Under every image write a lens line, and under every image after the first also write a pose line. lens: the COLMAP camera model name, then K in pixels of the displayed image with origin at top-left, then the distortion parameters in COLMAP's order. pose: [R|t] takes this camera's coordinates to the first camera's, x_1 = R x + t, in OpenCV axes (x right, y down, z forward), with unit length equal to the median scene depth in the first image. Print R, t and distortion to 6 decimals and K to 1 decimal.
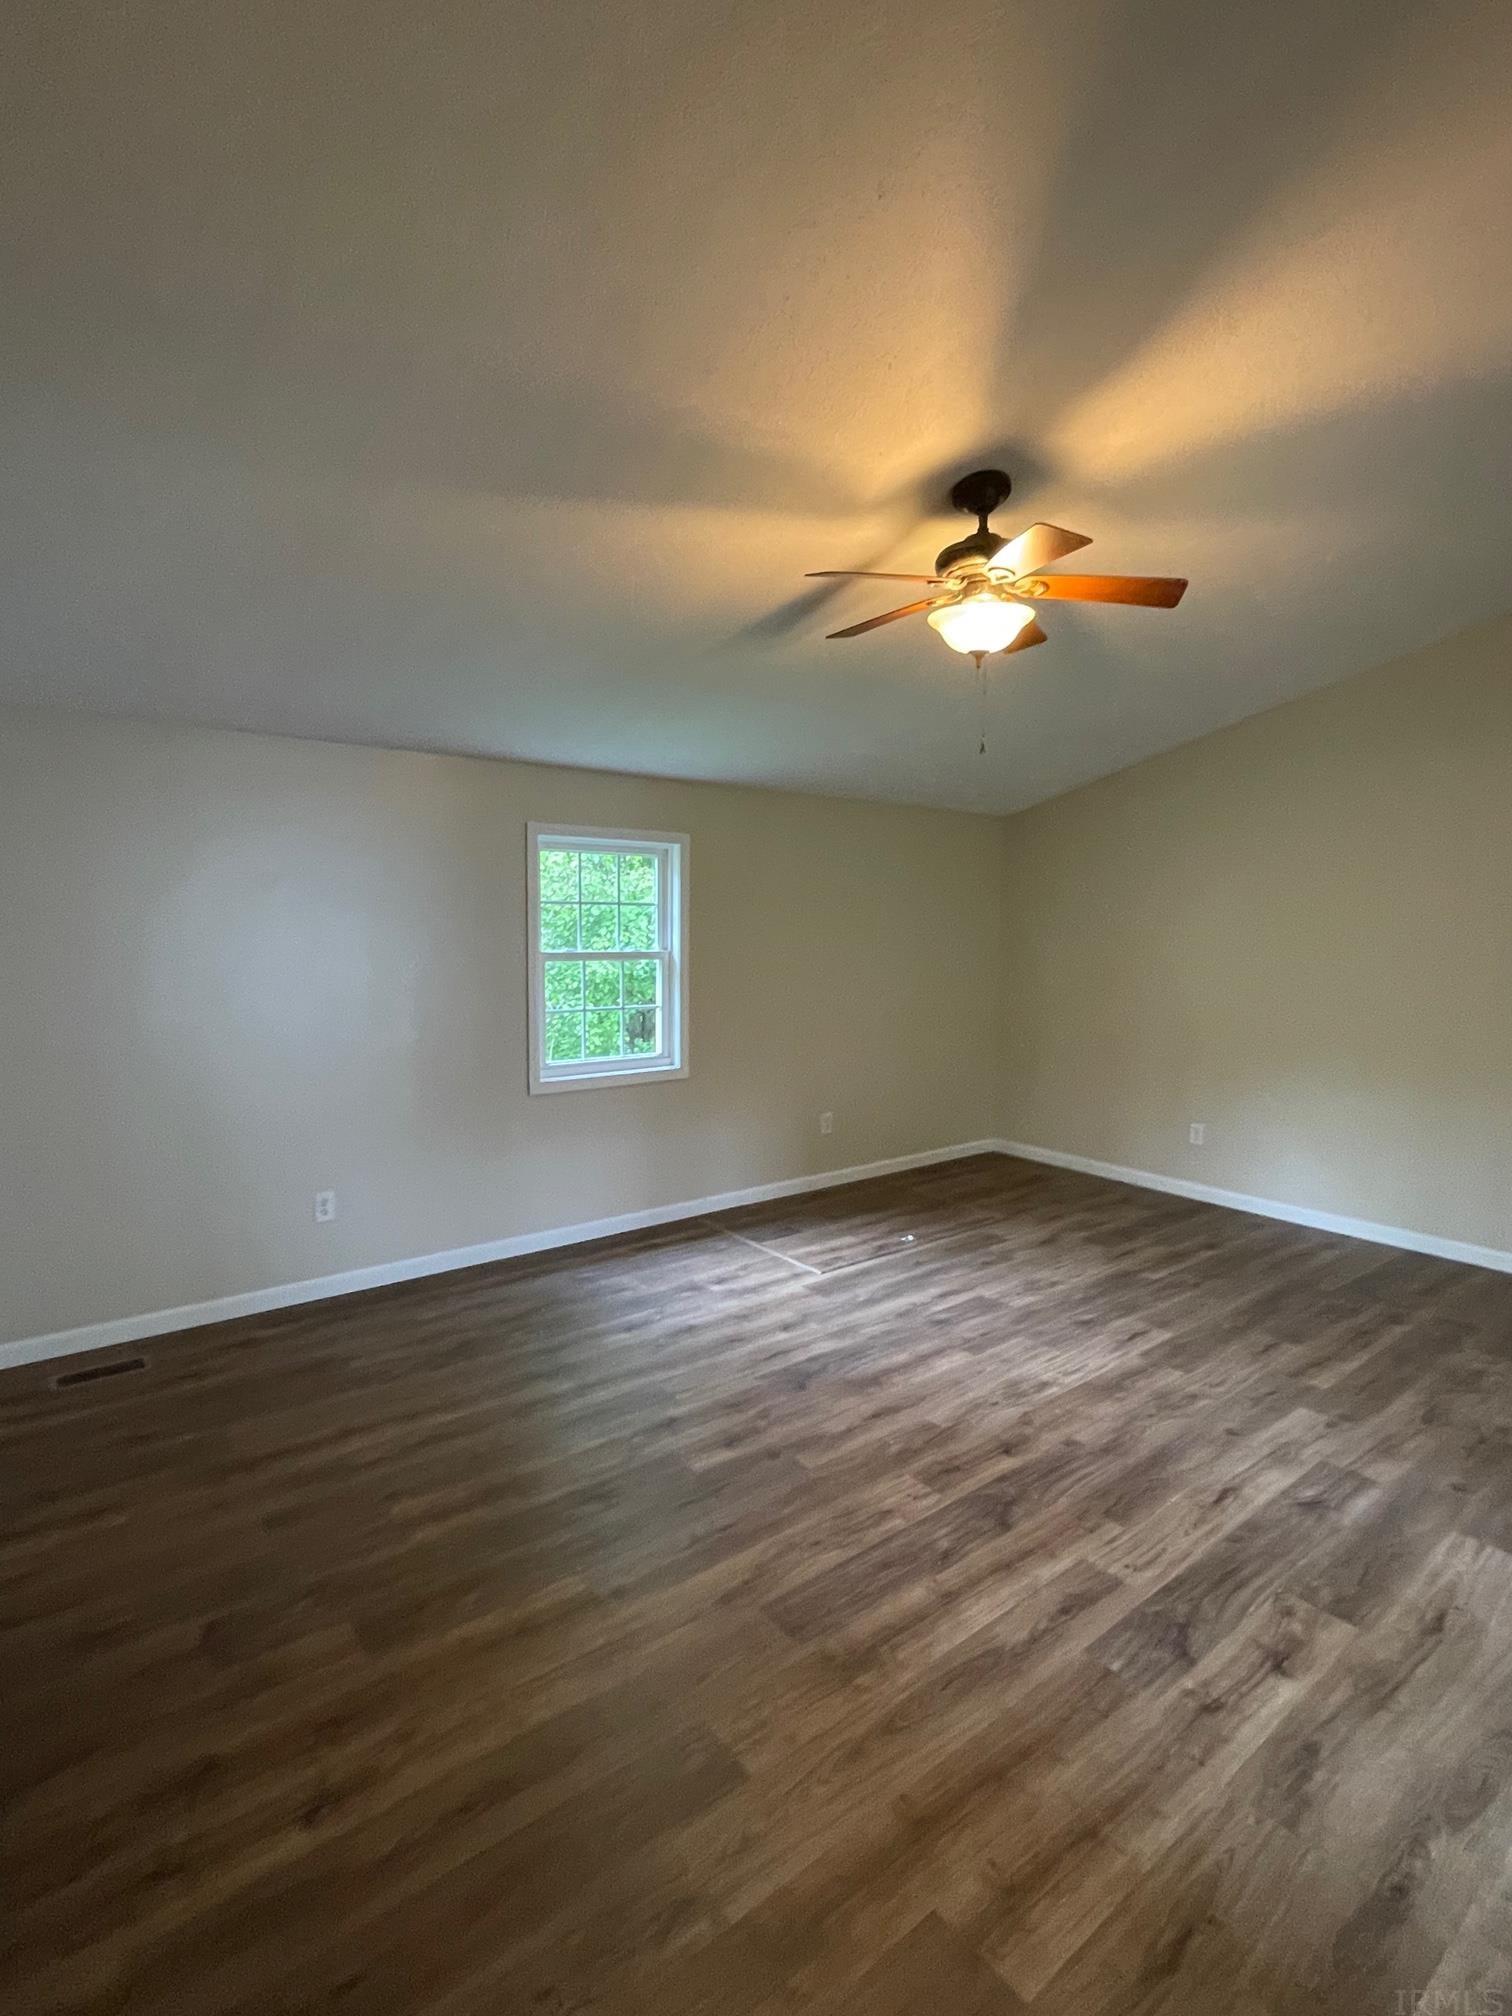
lens RADIAL K [[991.5, 0, 753.9], [0, 991.5, 1010.0], [0, 0, 1]] dist [0.000935, -0.000469]
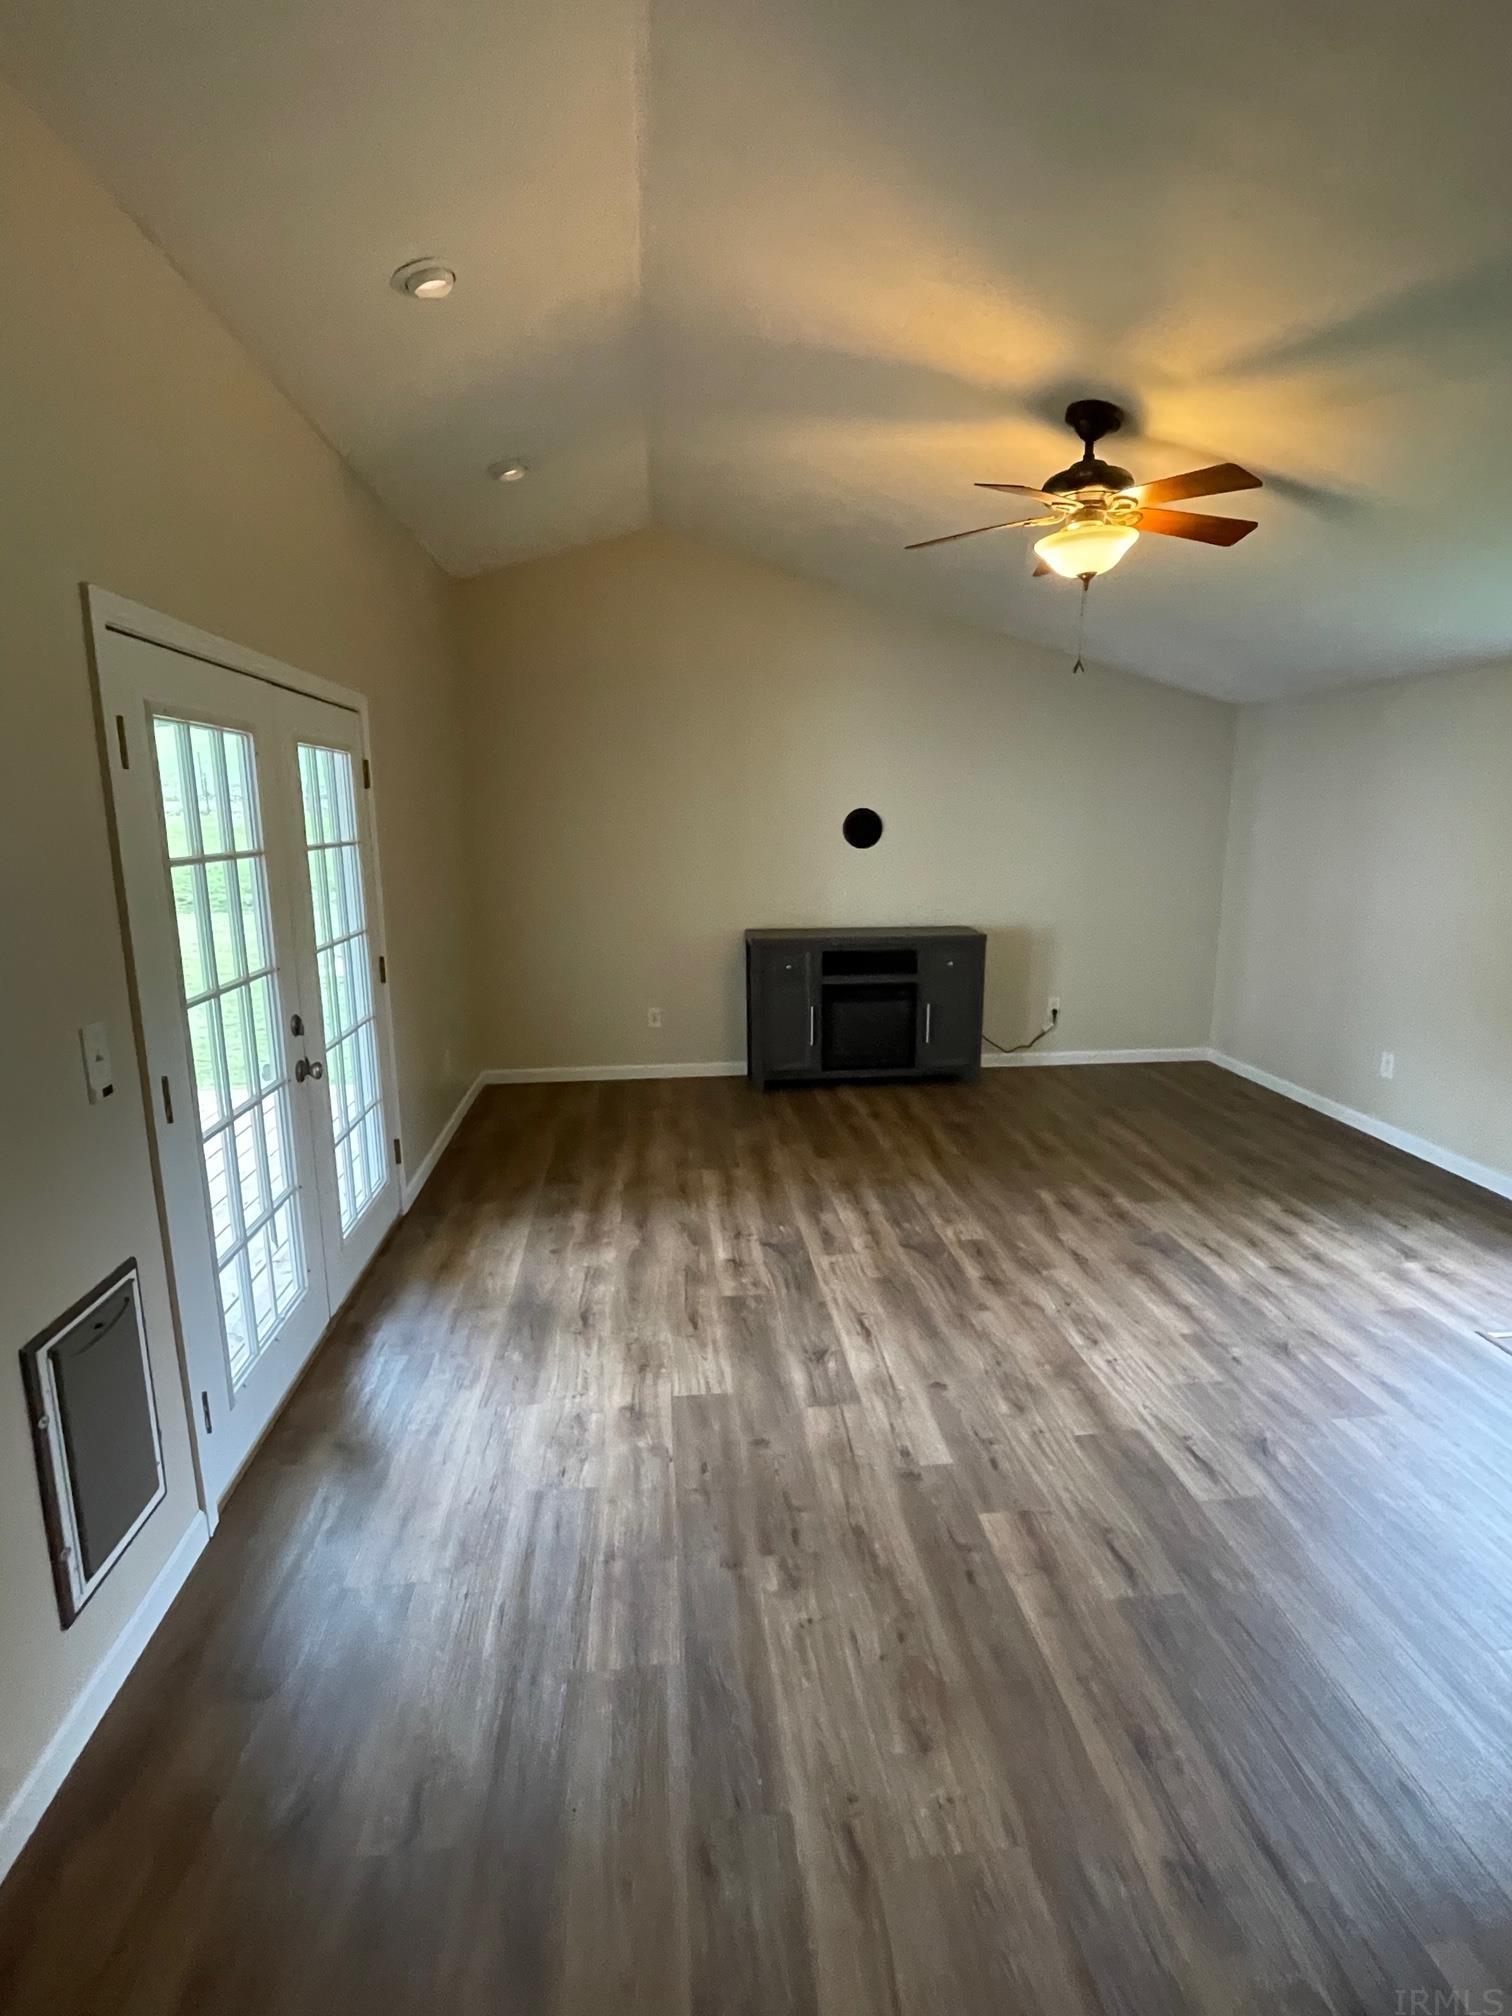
lens RADIAL K [[991.5, 0, 756.9], [0, 991.5, 1007.7], [0, 0, 1]] dist [0.000935, -0.000469]
pose [[-0.540403, 0.157435, -0.826546, 1.316865], [-0.083477, 0.967461, 0.238853, -0.128009], [0.837255, 0.198074, -0.509677, 1.289671]]
